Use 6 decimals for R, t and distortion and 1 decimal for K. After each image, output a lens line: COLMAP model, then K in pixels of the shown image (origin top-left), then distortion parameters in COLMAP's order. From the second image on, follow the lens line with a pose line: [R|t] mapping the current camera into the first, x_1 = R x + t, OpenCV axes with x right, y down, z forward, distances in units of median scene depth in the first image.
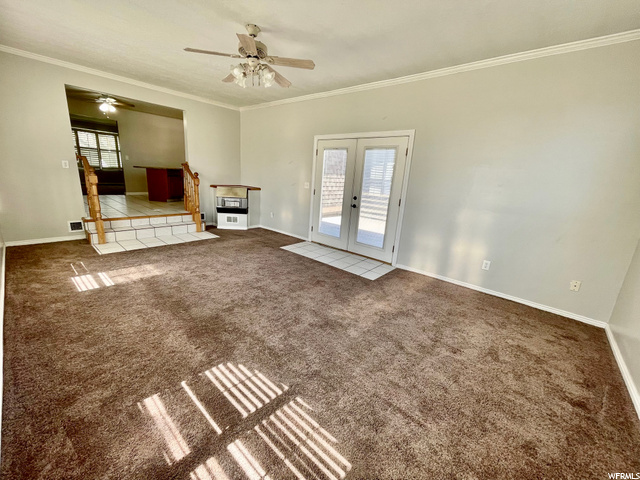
lens RADIAL K [[260.0, 0, 321.5], [0, 260.0, 241.7], [0, 0, 1]] dist [0.001123, -0.000498]
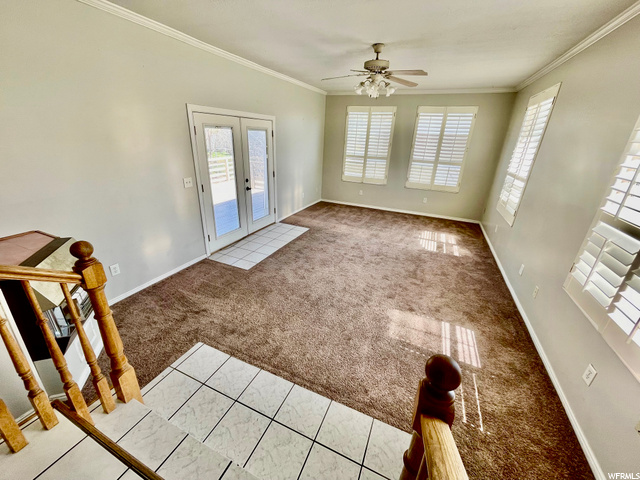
lens RADIAL K [[260.0, 0, 320.6], [0, 260.0, 237.8], [0, 0, 1]] dist [0.001123, -0.000498]
pose [[-0.297344, -0.416822, 0.858980, -0.936798], [0.185600, 0.857275, 0.480242, -0.424385], [-0.936557, 0.302224, -0.177544, 1.036618]]
